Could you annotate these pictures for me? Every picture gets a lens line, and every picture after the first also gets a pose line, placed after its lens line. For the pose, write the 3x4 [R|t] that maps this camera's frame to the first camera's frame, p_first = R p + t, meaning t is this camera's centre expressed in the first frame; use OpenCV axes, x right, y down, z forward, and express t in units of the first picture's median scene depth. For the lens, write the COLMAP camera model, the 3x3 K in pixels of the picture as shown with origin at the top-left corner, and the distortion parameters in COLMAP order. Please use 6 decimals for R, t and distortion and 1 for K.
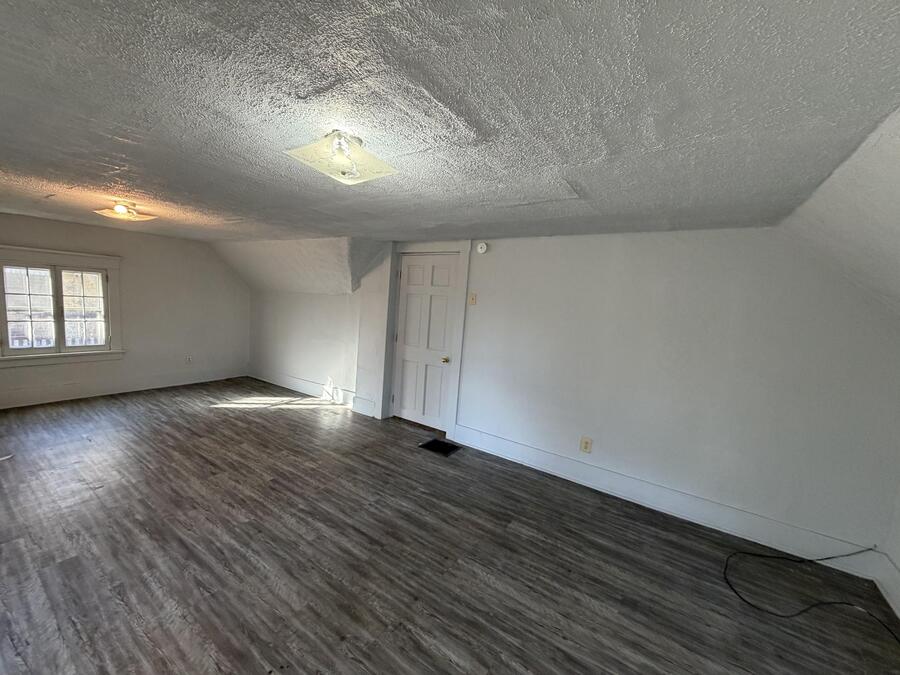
lens RADIAL K [[357.5, 0, 446.7], [0, 357.5, 339.4], [0, 0, 1]] dist [-0.000218, 0.000008]
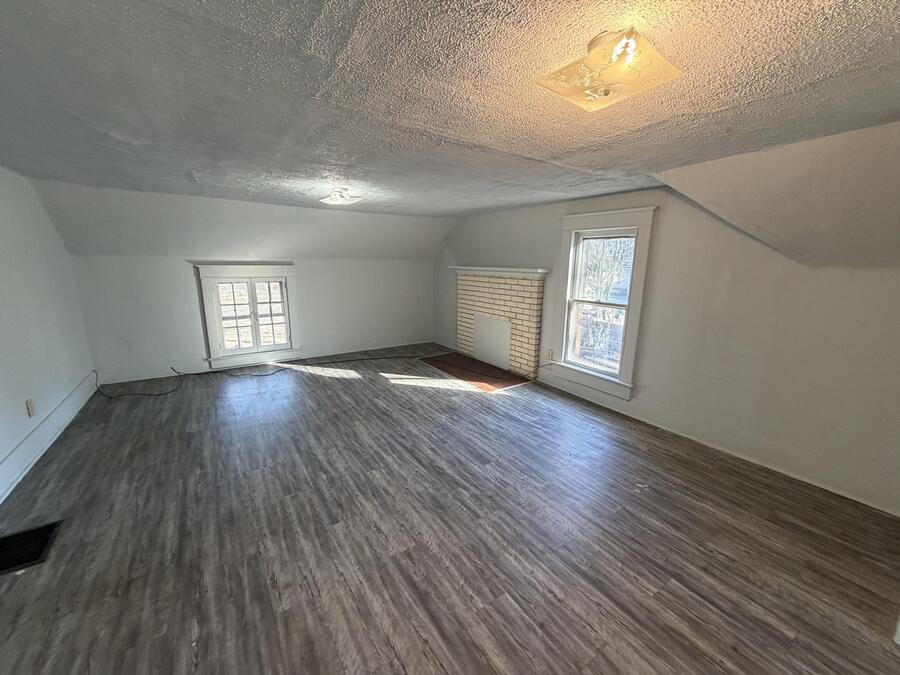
lens RADIAL K [[357.5, 0, 446.7], [0, 357.5, 339.4], [0, 0, 1]] dist [-0.000218, 0.000008]
pose [[-0.923952, -0.156521, 0.349019, -1.073395], [-0.037182, 0.944877, 0.325307, -0.237983], [-0.380698, 0.287591, -0.878841, 1.743210]]
